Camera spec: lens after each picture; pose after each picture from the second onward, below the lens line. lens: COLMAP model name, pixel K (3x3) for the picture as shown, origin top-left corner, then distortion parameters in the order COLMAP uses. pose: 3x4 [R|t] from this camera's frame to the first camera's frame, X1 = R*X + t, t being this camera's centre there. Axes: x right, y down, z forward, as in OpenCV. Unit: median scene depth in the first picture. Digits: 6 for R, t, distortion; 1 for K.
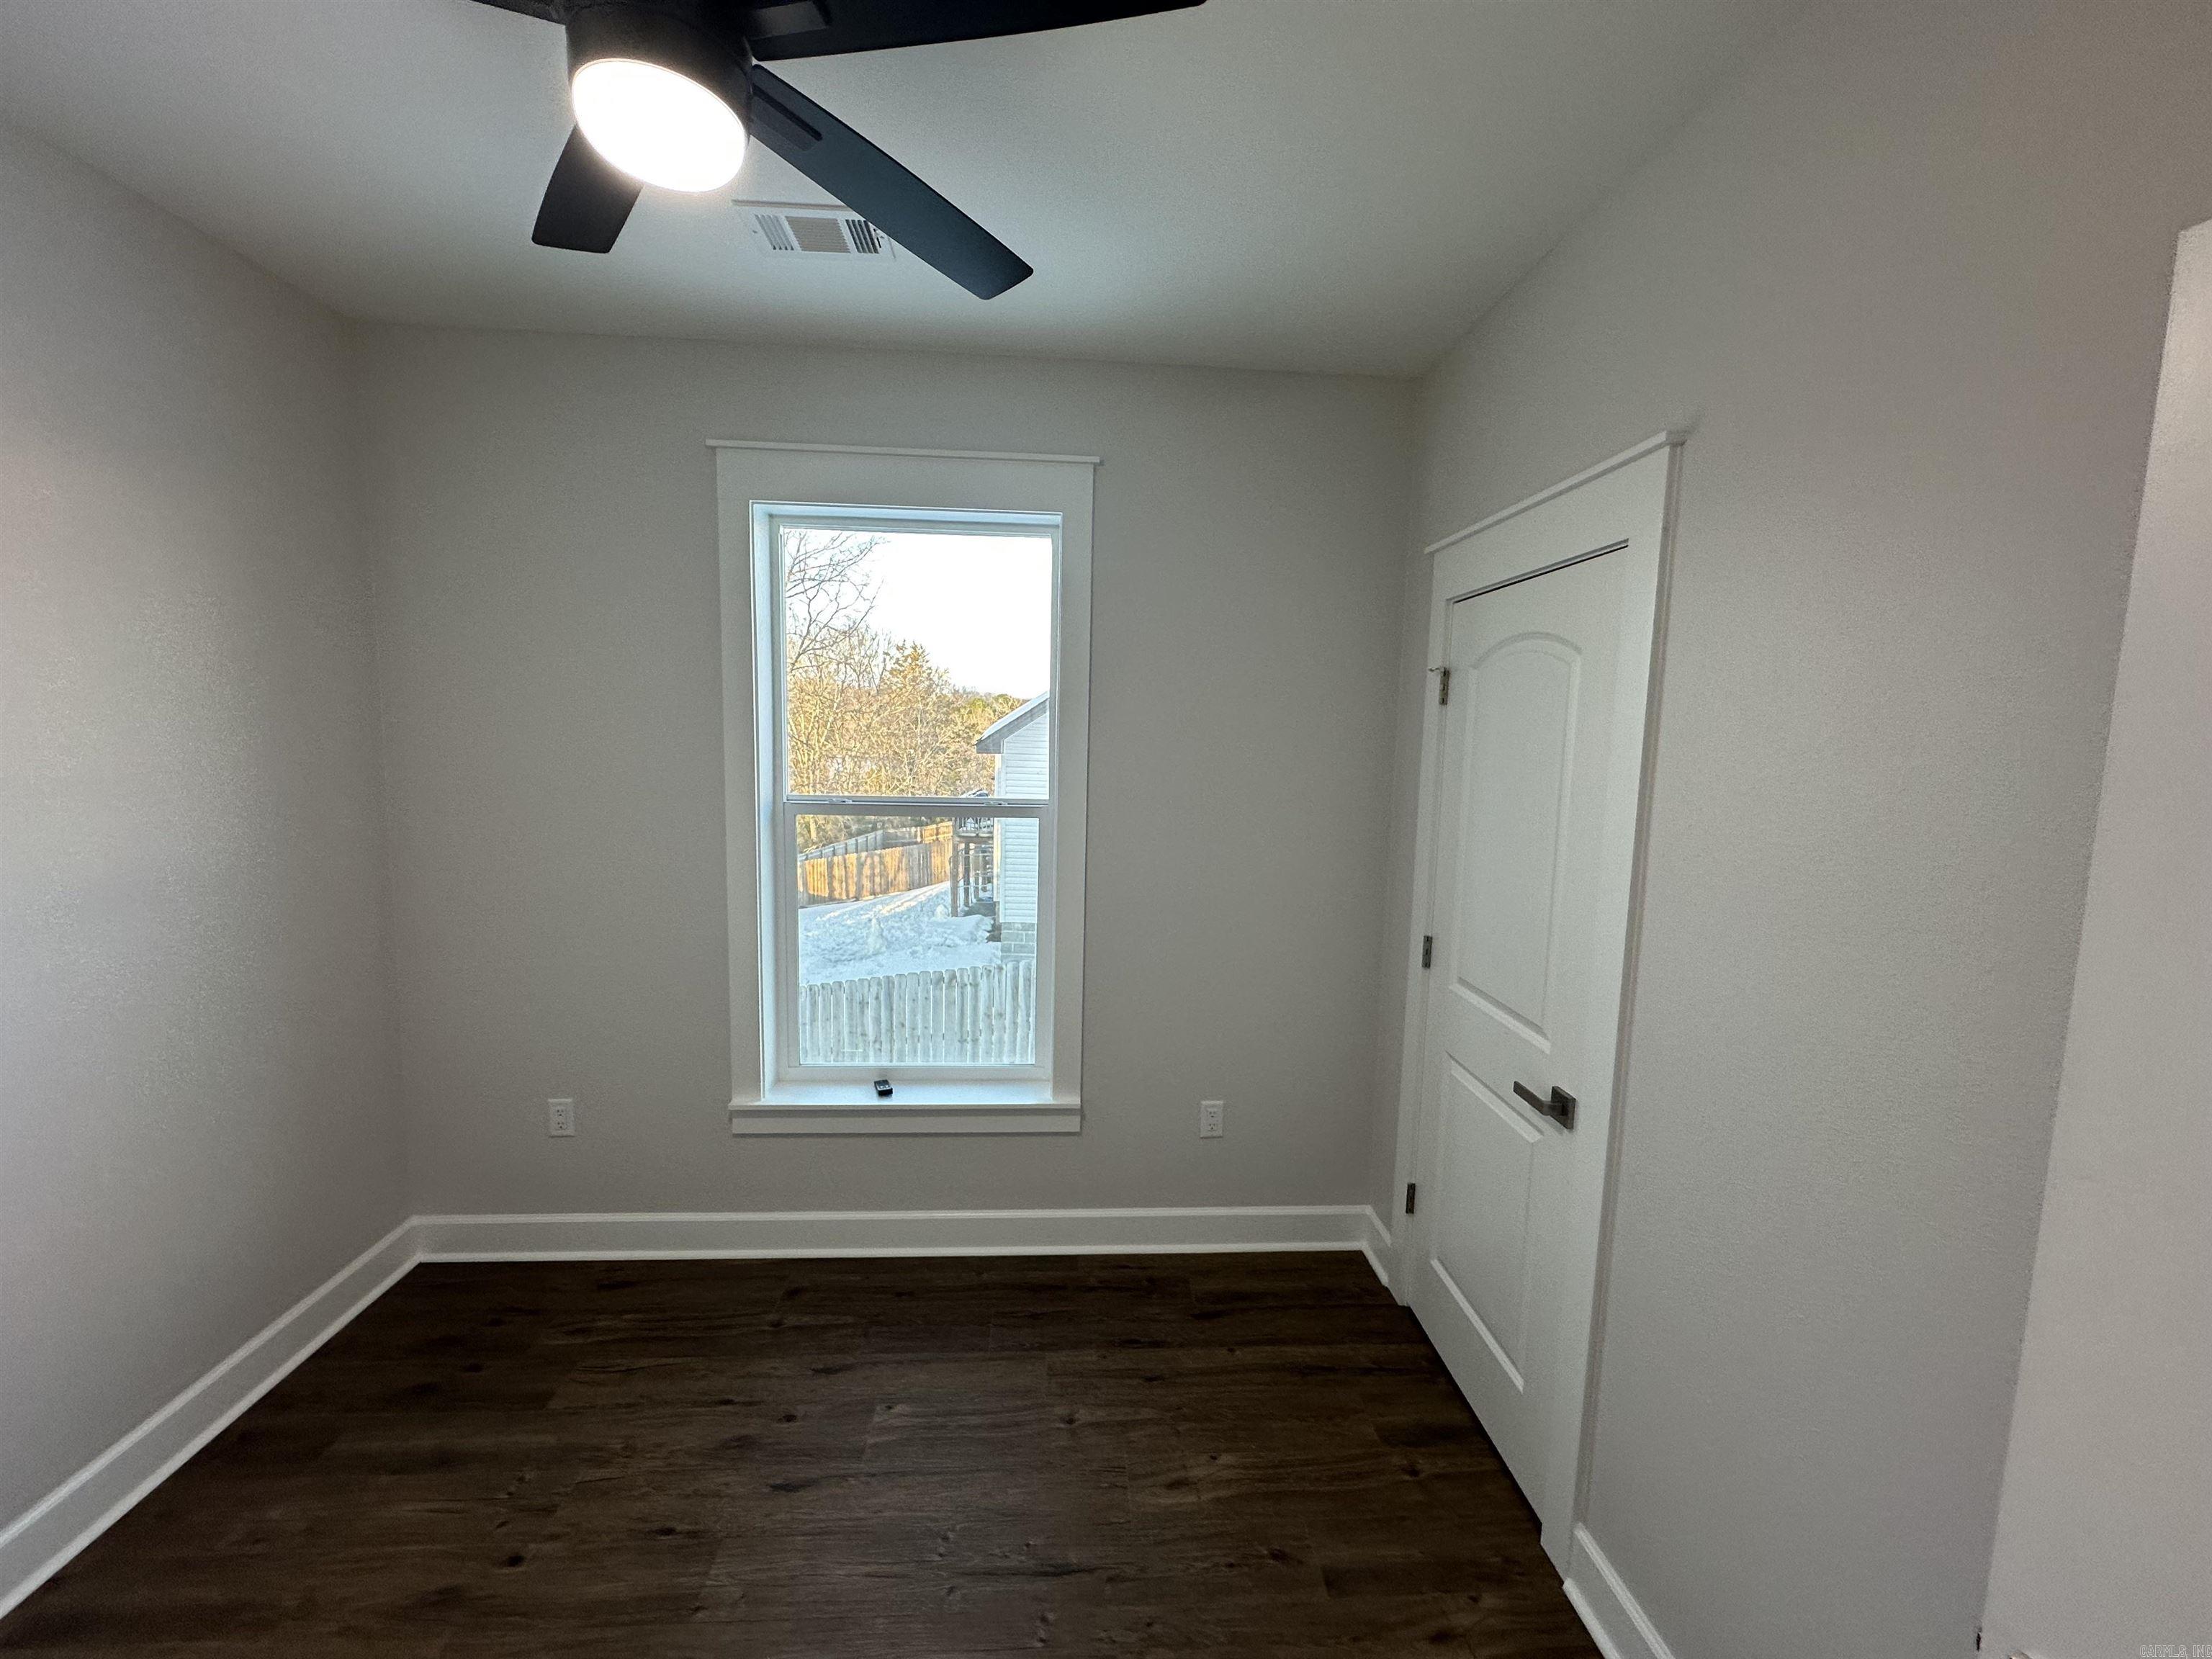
lens RADIAL K [[878.2, 0, 1108.5], [0, 878.2, 826.2], [0, 0, 1]] dist [-0.003976, 0.000523]
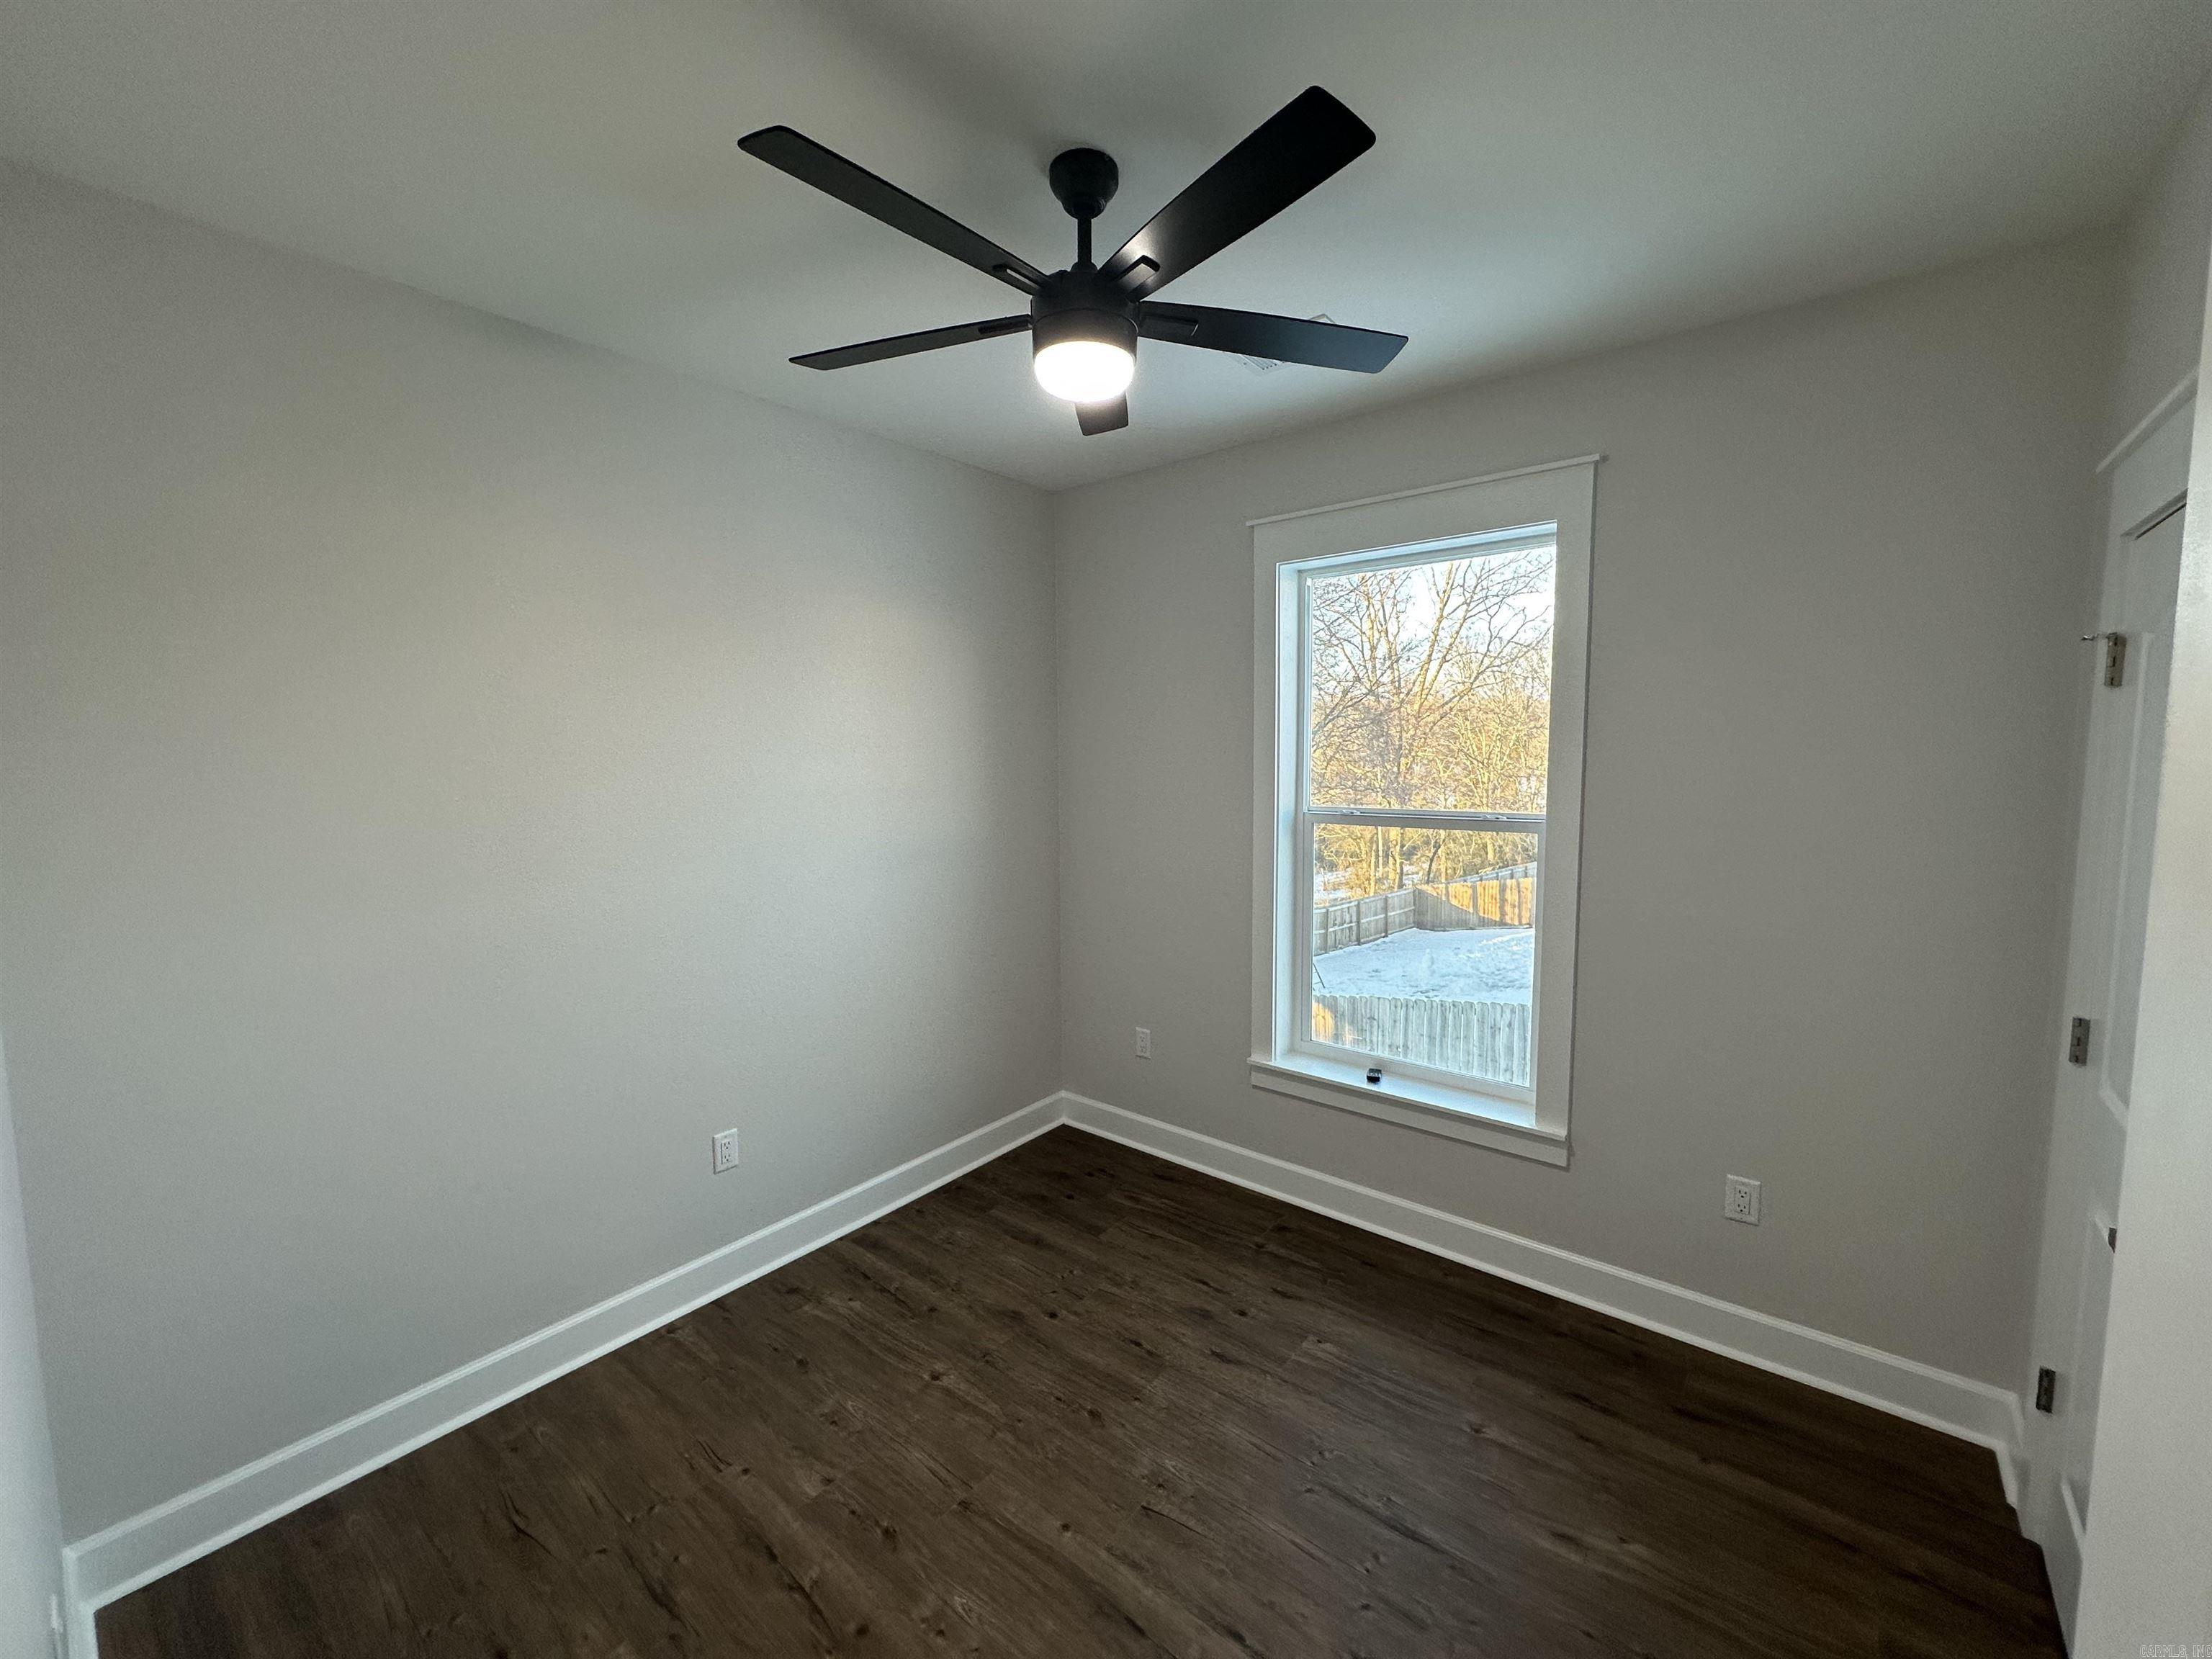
lens RADIAL K [[878.2, 0, 1112.1], [0, 878.2, 824.0], [0, 0, 1]] dist [-0.003976, 0.000523]
pose [[0.734843, 0.026944, -0.677701, 0.264186], [-0.044025, 0.998998, -0.008019, 0.009883], [0.676806, 0.035729, 0.735293, -0.039187]]
